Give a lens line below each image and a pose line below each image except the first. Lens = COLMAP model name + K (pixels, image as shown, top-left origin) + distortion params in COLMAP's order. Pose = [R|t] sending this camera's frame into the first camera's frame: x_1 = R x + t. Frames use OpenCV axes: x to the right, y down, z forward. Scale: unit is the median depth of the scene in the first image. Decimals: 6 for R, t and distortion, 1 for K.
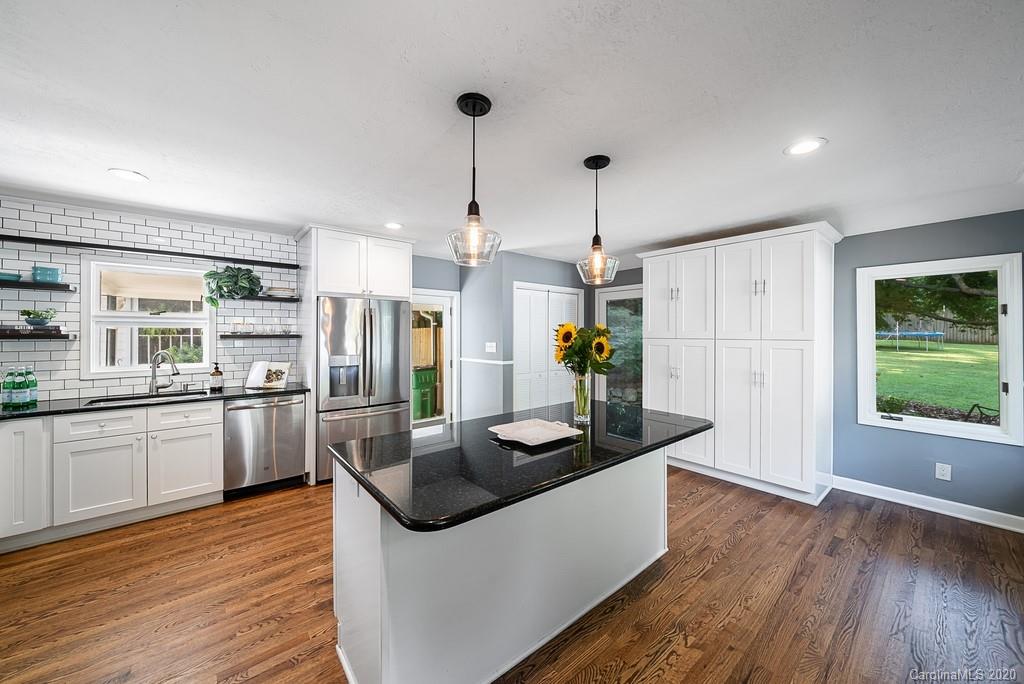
lens RADIAL K [[382.0, 0, 504.3], [0, 382.0, 337.5], [0, 0, 1]] dist [-0.003705, -0.000058]
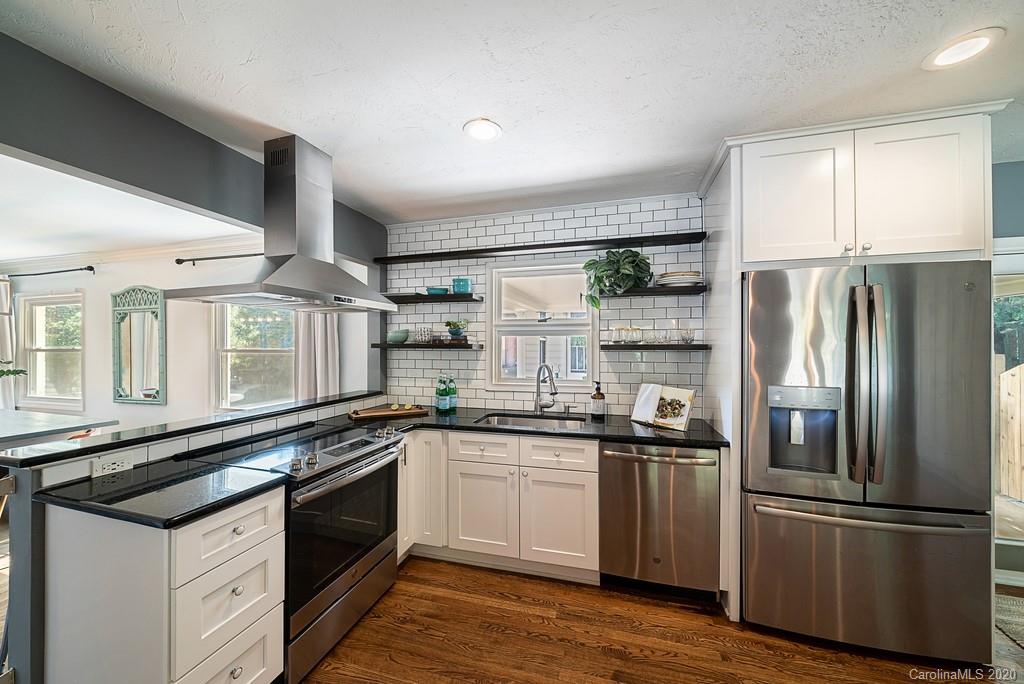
lens RADIAL K [[382.0, 0, 504.3], [0, 382.0, 337.5], [0, 0, 1]] dist [-0.003705, -0.000058]
pose [[0.567790, -0.016674, -0.823004, -0.238110], [-0.007385, 0.999651, -0.025347, -0.000762], [0.823140, 0.020470, 0.567469, 0.418780]]
